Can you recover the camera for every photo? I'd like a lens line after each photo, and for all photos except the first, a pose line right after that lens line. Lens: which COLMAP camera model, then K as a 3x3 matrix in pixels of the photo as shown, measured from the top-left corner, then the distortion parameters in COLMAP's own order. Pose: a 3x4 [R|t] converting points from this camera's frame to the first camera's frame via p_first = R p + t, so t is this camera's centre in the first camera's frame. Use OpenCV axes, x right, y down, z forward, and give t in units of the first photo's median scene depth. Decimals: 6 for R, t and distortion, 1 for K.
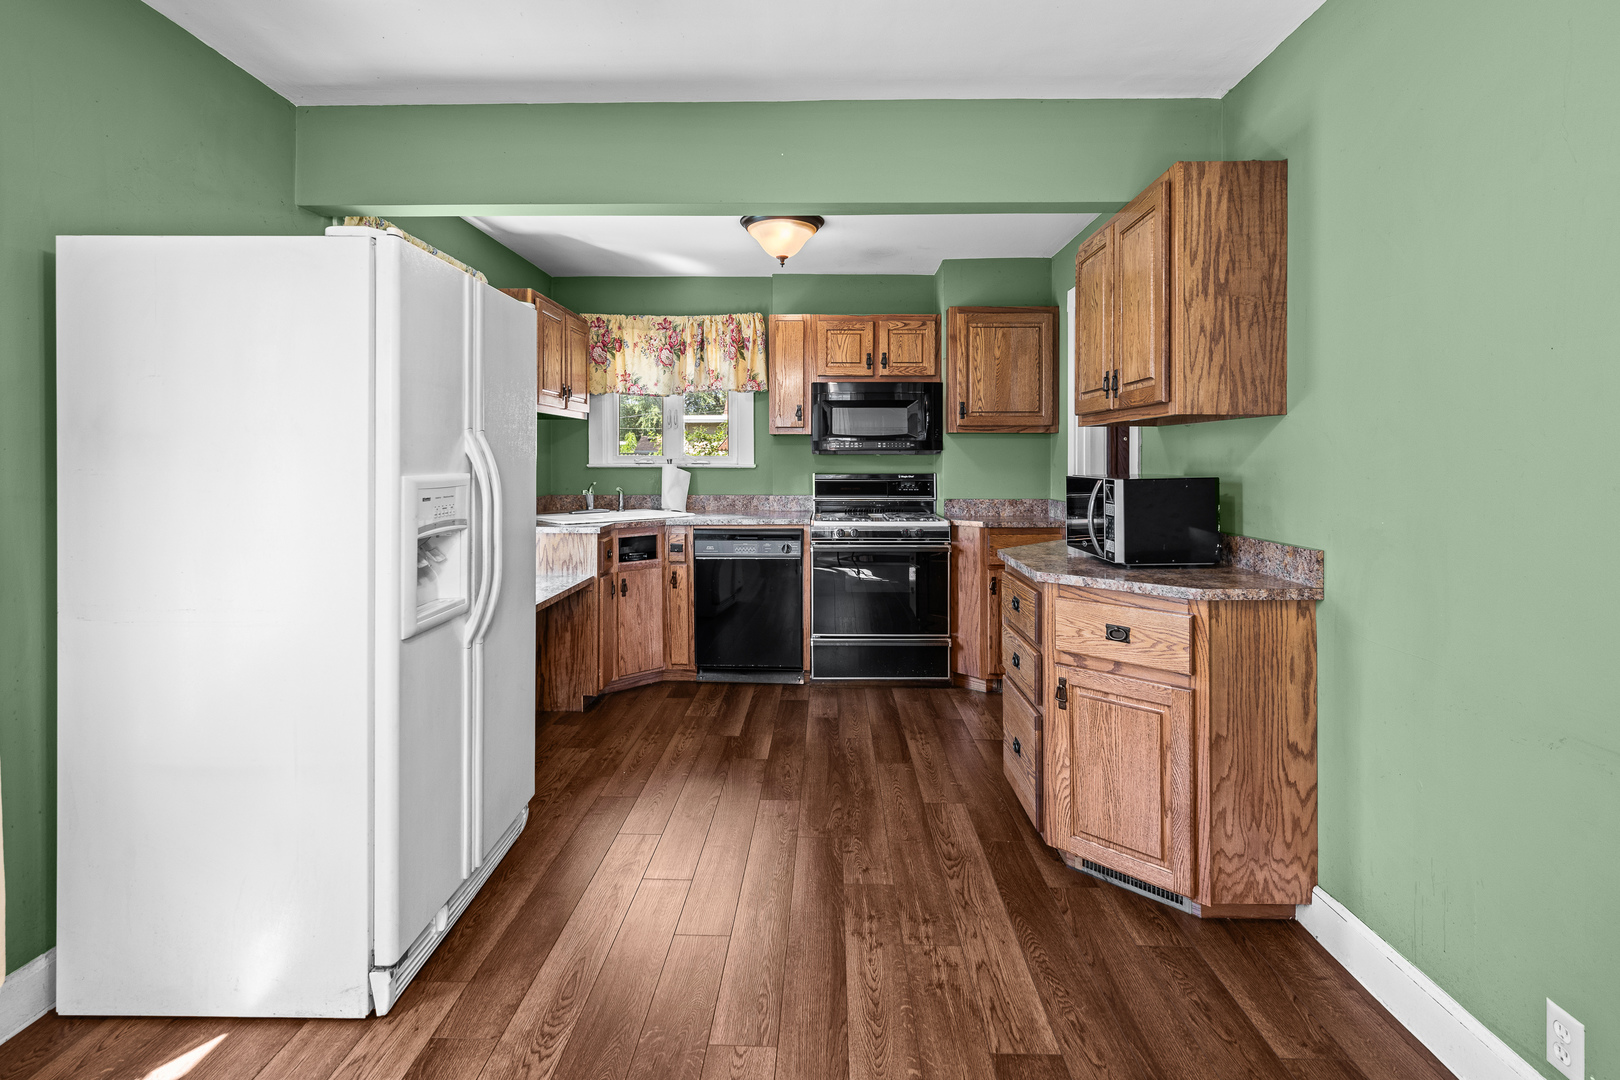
lens RADIAL K [[789.7, 0, 805.4], [0, 789.7, 468.4], [0, 0, 1]] dist [-0.000618, 0.000298]
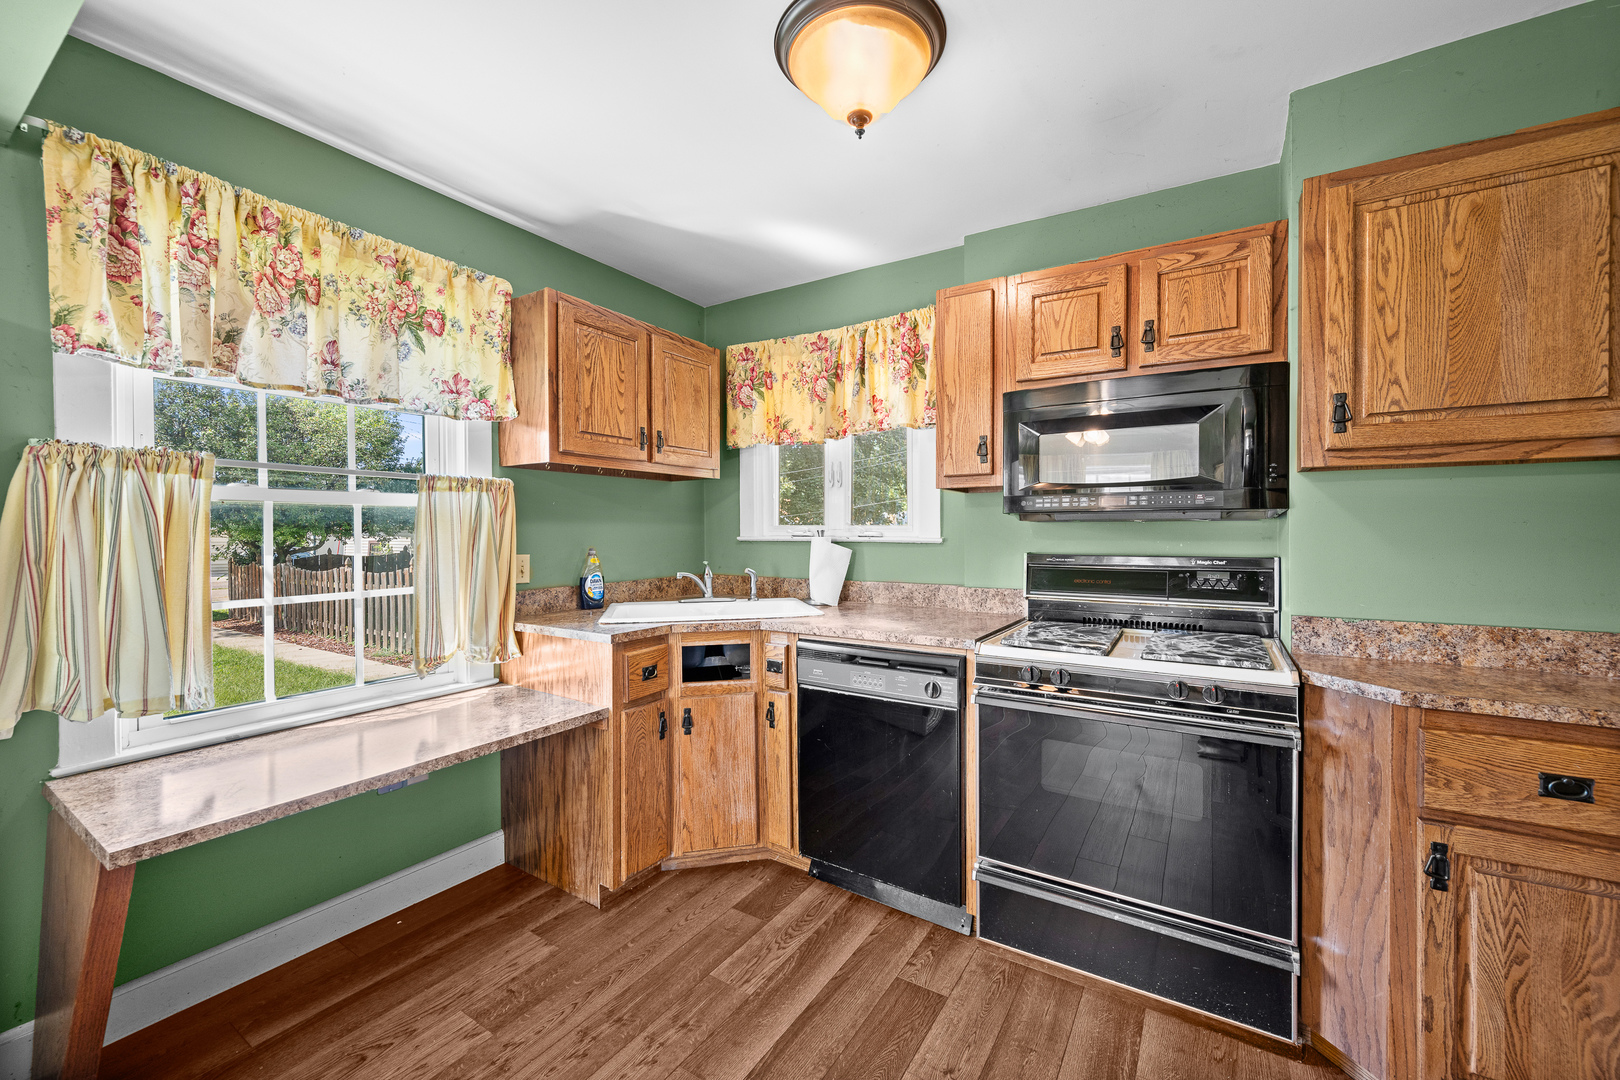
lens RADIAL K [[642.5, 0, 808.1], [0, 642.5, 539.3], [0, 0, 1]] dist [-0.003490, 0.000632]
pose [[0.859440, 0.005167, -0.511210, 0.133896], [-0.004754, 0.999986, 0.002115, -0.005114], [0.511214, 0.000612, 0.859453, 0.576844]]
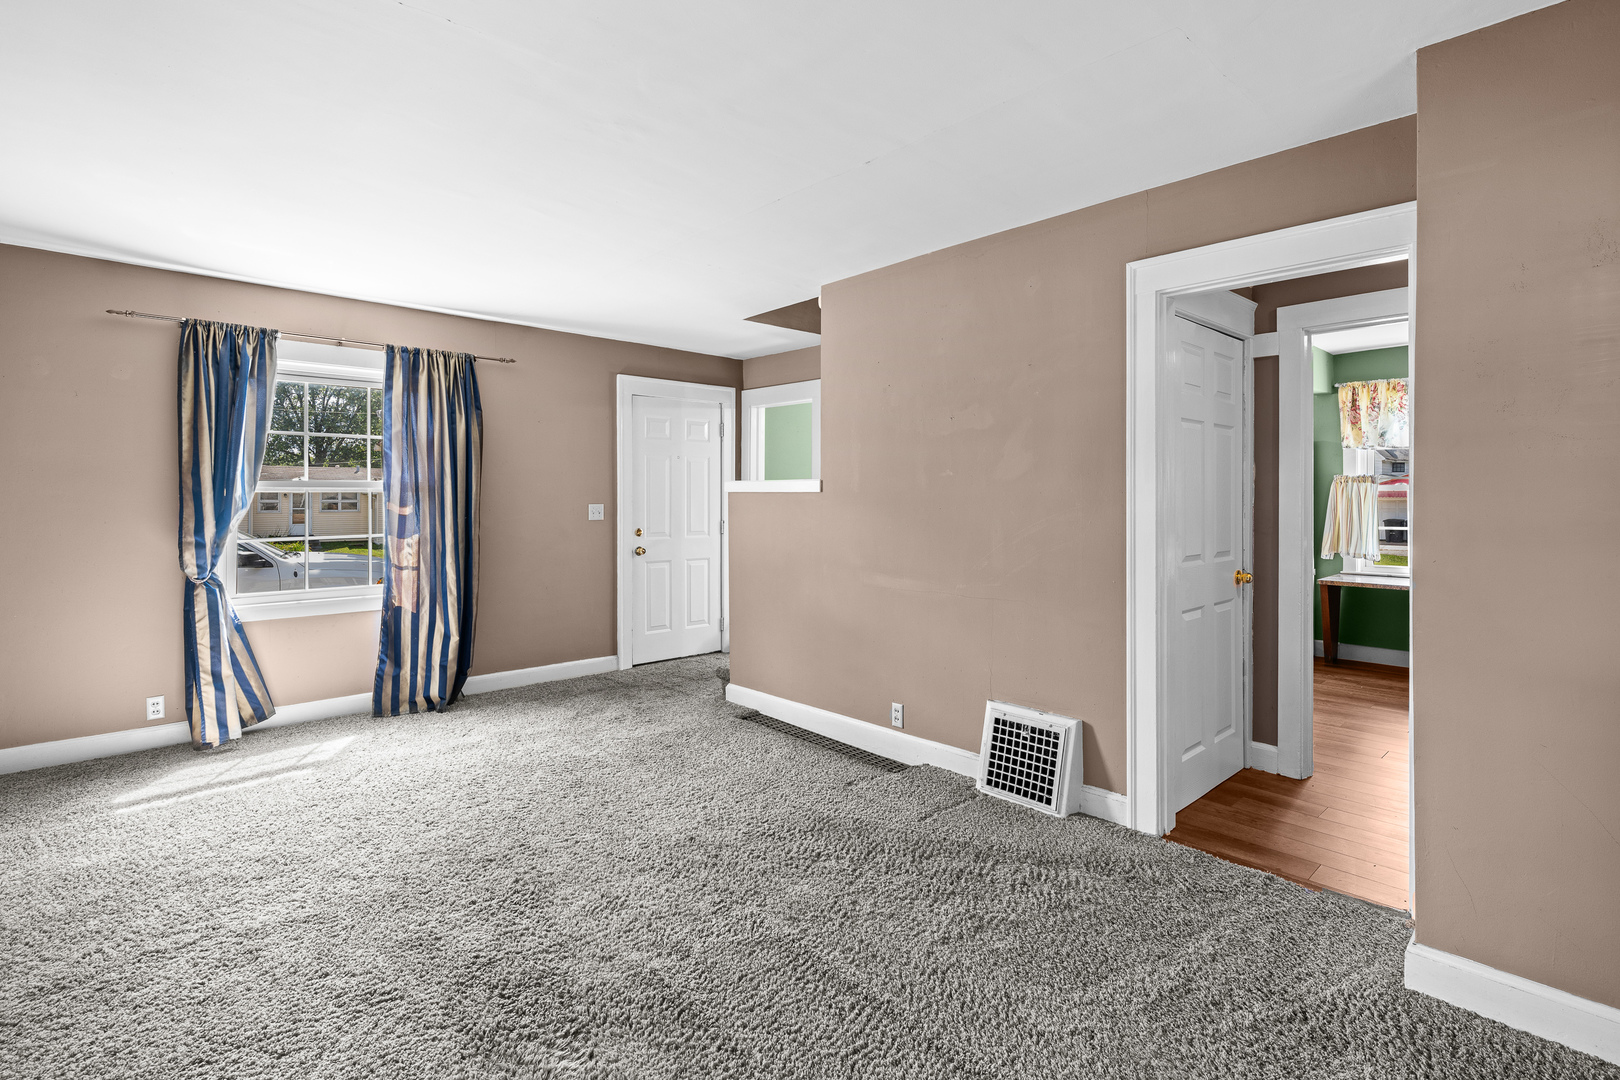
lens RADIAL K [[785.4, 0, 844.9], [0, 785.4, 493.3], [0, 0, 1]] dist [0.000081, 0.000632]
pose [[-0.680732, -0.001359, -0.732531, 1.290338], [-0.009366, 0.999933, 0.006848, -0.022900], [0.732472, 0.011522, -0.680699, 0.981854]]
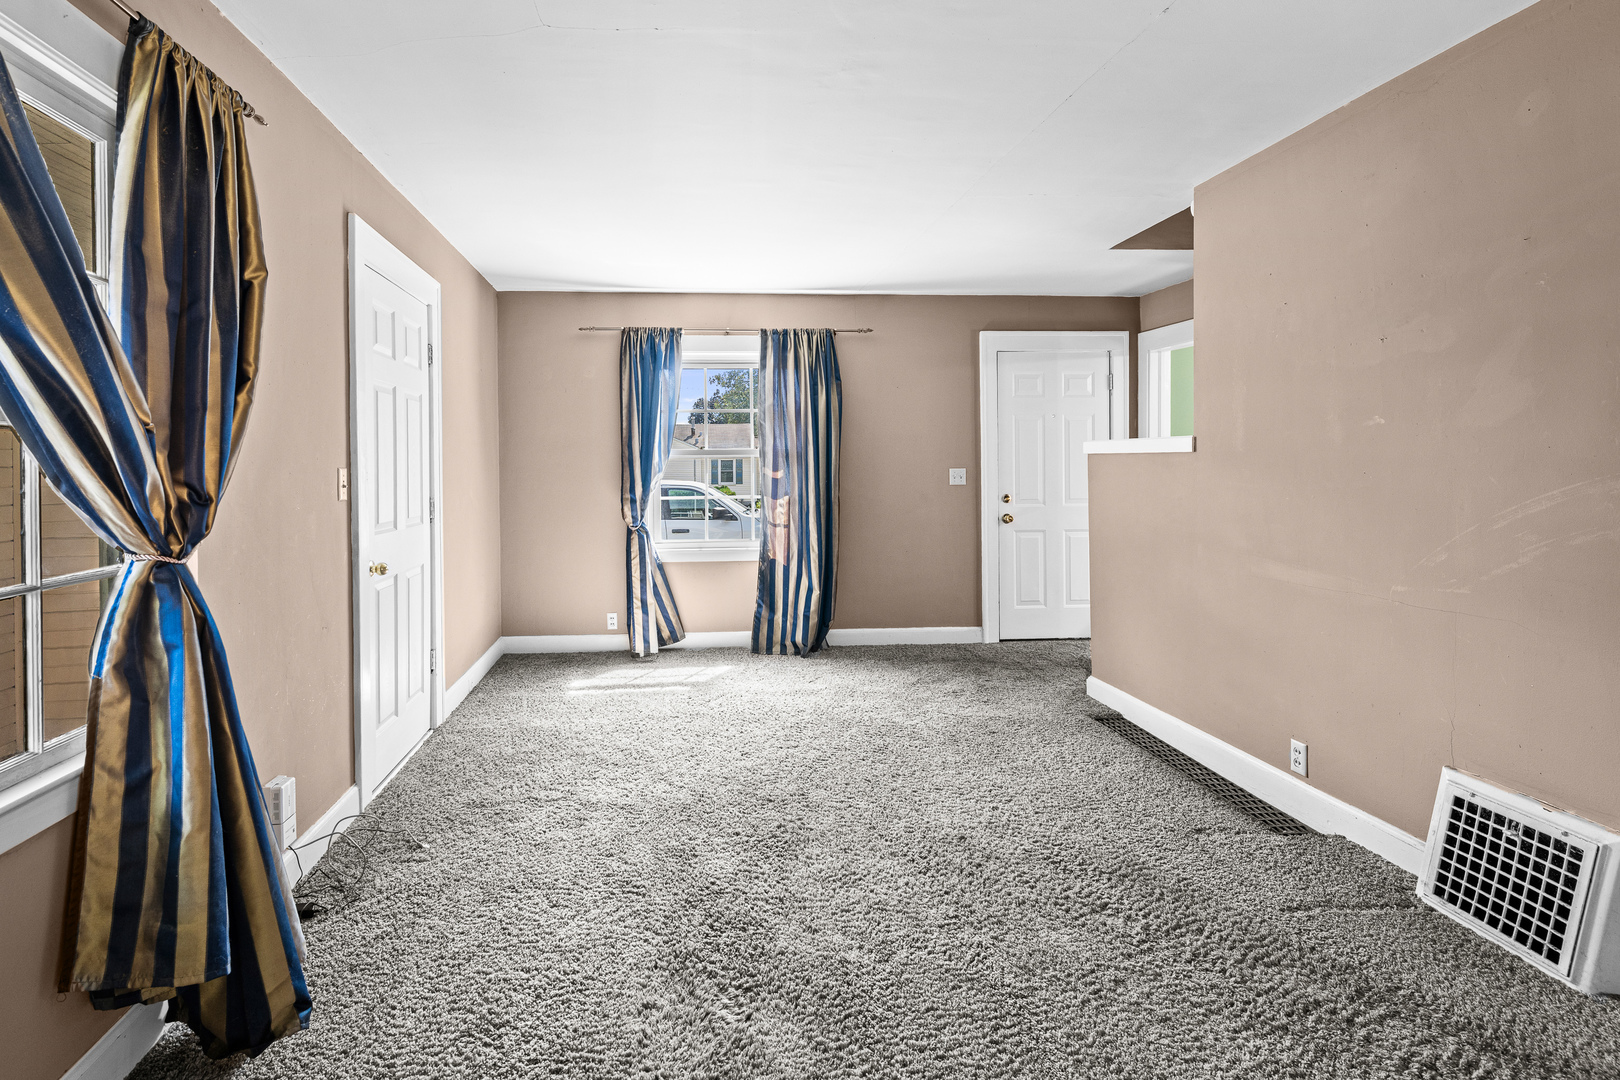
lens RADIAL K [[789.7, 0, 717.0], [0, 789.7, 472.8], [0, 0, 1]] dist [-0.000618, 0.000298]
pose [[-0.993994, 0.011656, -0.108808, 1.140126], [0.008923, 0.999633, 0.025571, -0.021152], [0.109066, 0.024447, -0.993734, 1.010706]]
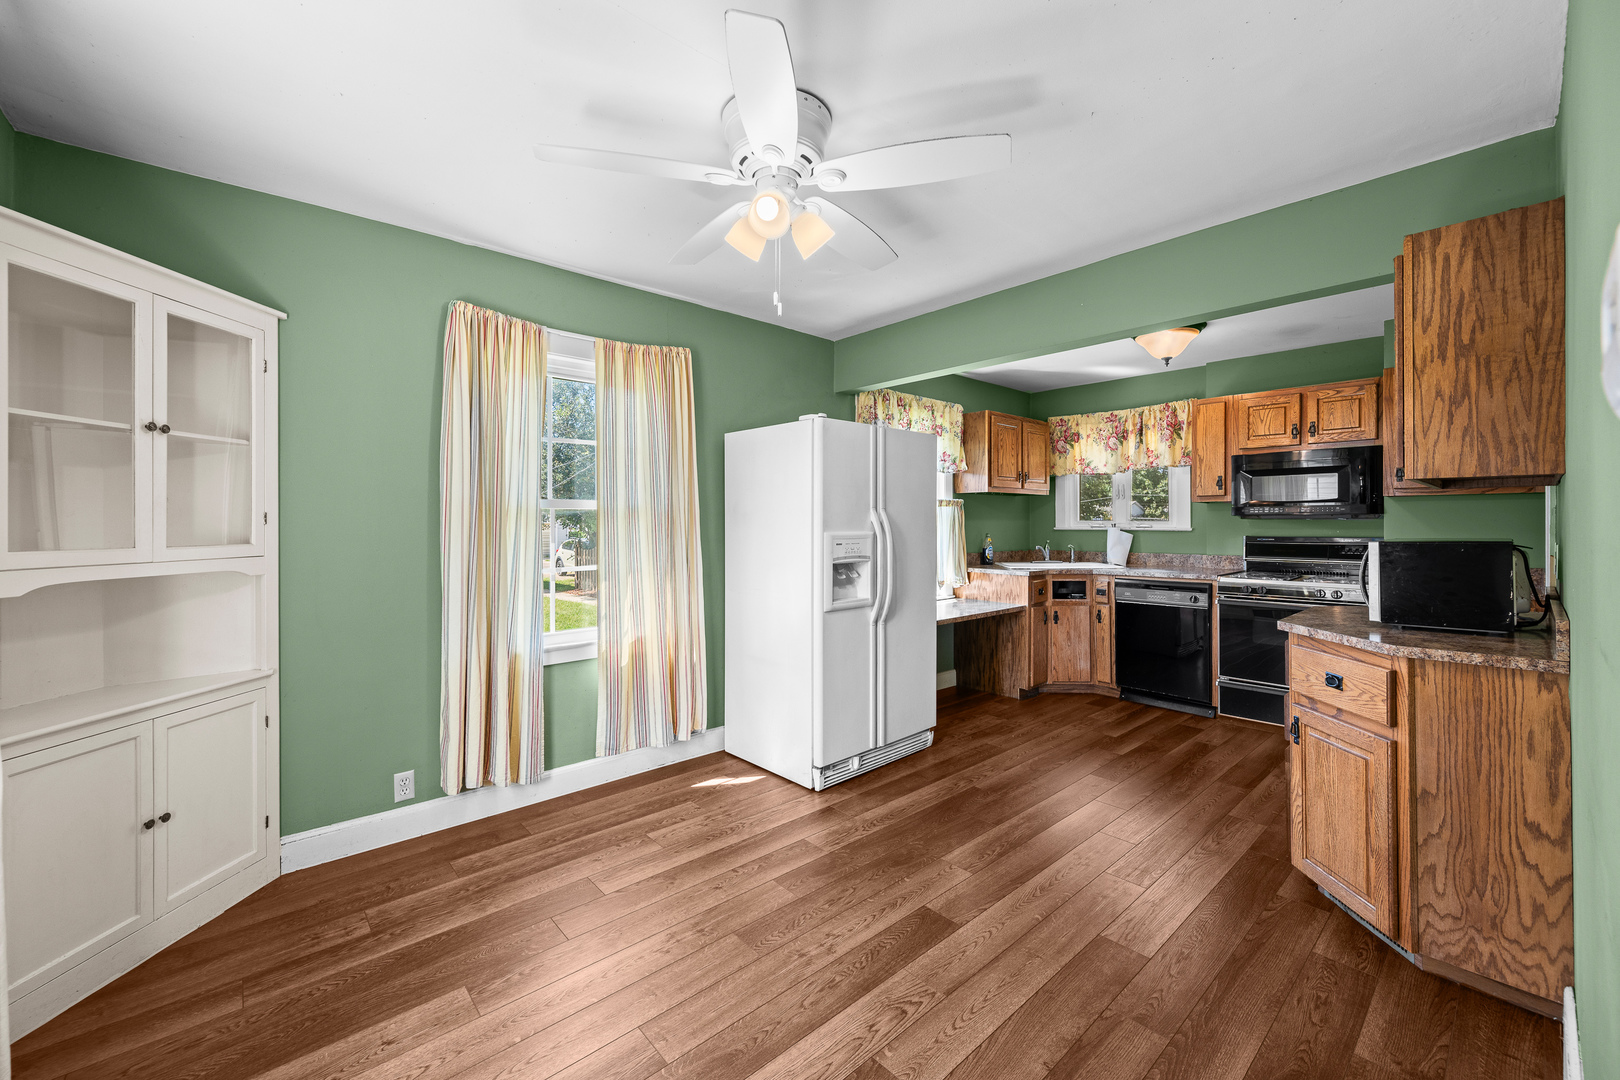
lens RADIAL K [[642.5, 0, 810.2], [0, 642.5, 529.0], [0, 0, 1]] dist [-0.003490, 0.000632]
pose [[0.688123, 0.003223, -0.725587, 0.281524], [-0.005923, 0.999982, -0.001174, 0.001368], [0.725570, 0.005105, 0.688130, -0.076191]]
